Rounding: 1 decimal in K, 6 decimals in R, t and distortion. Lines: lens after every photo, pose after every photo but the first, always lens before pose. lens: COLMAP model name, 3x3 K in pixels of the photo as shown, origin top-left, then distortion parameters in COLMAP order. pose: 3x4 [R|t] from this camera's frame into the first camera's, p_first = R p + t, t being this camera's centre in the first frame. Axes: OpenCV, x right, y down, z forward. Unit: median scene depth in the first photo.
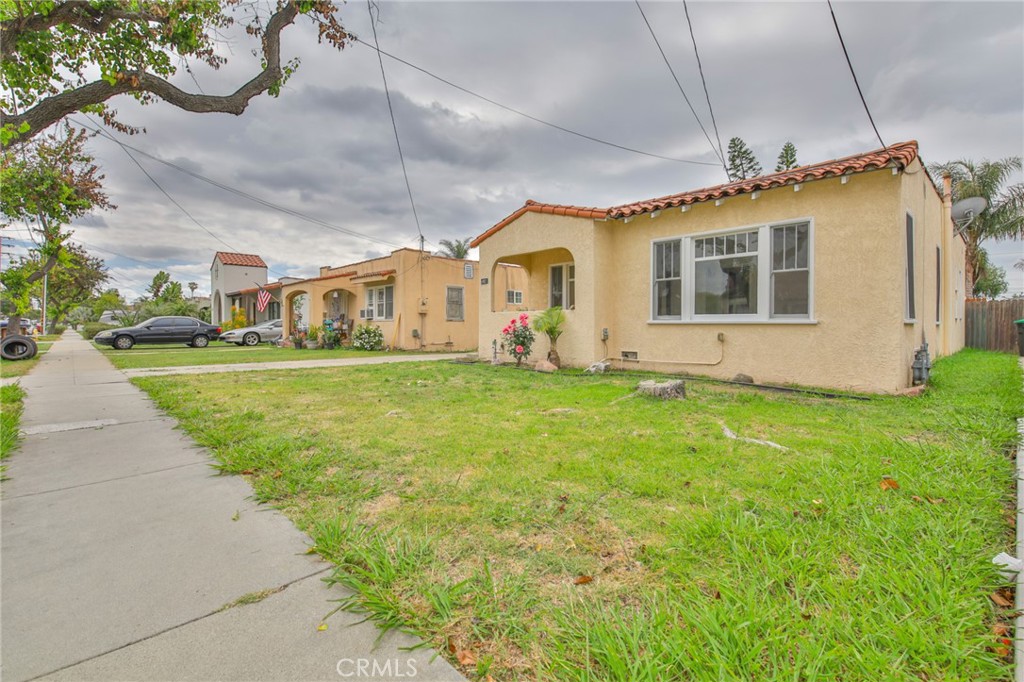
lens RADIAL K [[468.3, 0, 512.1], [0, 468.3, 333.9], [0, 0, 1]] dist [-0.001463, -0.009418]
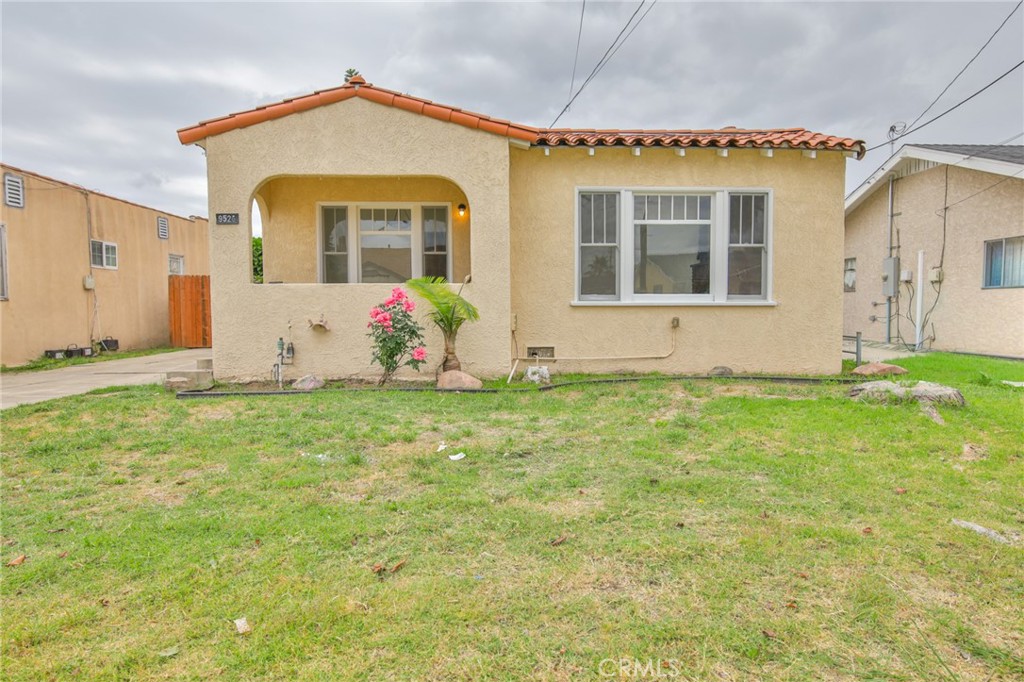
lens RADIAL K [[592.2, 0, 511.0], [0, 592.2, 335.1], [0, 0, 1]] dist [0.018453, 0.000470]
pose [[0.641369, -0.038058, 0.766288, -0.499078], [0.017681, 0.999237, 0.034828, -0.011529], [-0.767028, -0.008789, 0.641553, 0.546537]]
